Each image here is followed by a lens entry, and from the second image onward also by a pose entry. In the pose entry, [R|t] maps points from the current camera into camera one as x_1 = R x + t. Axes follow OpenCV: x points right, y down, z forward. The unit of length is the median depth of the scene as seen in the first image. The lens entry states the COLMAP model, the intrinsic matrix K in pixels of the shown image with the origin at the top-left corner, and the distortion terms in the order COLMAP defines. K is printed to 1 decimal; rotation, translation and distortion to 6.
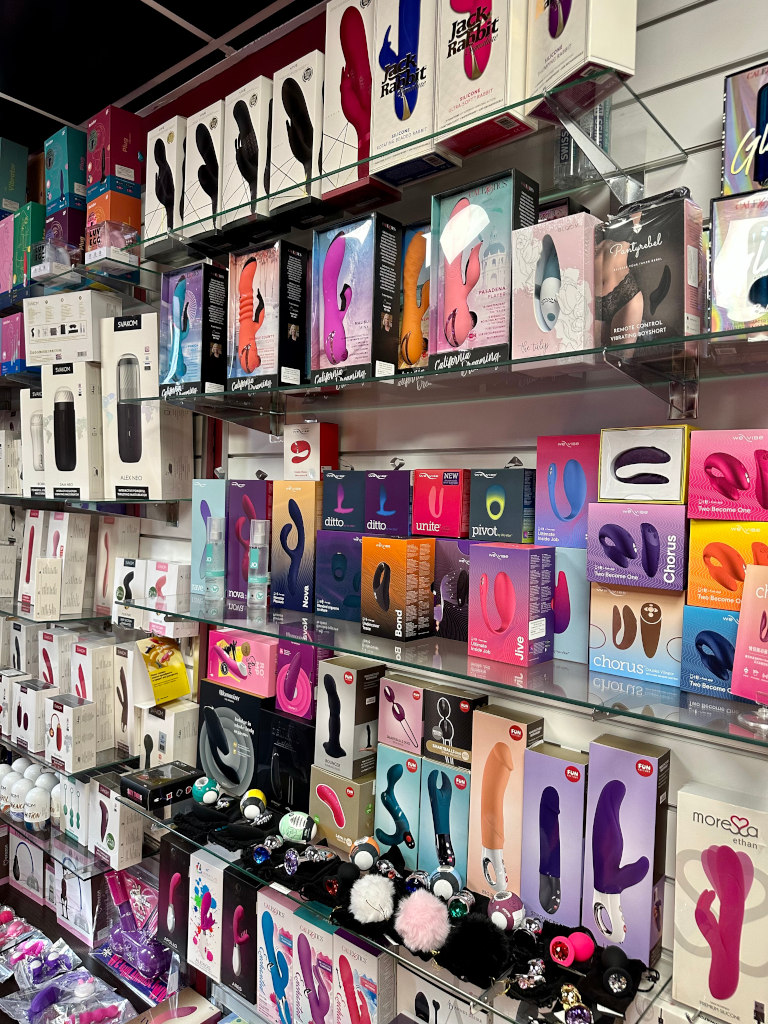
lens RADIAL K [[719.3, 0, 384.4], [0, 719.3, 513.1], [0, 0, 1]] dist [0.067236, -0.104943]
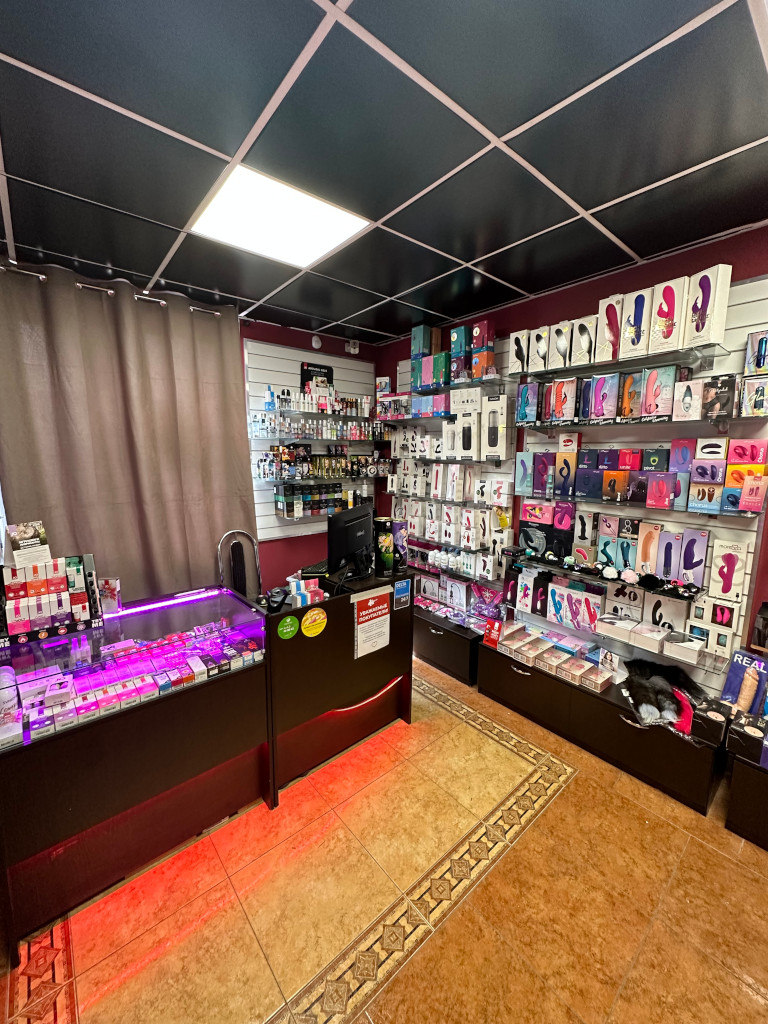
lens RADIAL K [[406.9, 0, 384.0], [0, 406.9, 512.0], [0, 0, 1]] dist [0.000042, 0.000036]
pose [[0.984408, -0.002195, -0.175884, -0.638532], [0.025063, 0.991470, 0.127901, -0.039573], [0.174103, -0.130315, 0.976067, -0.923007]]
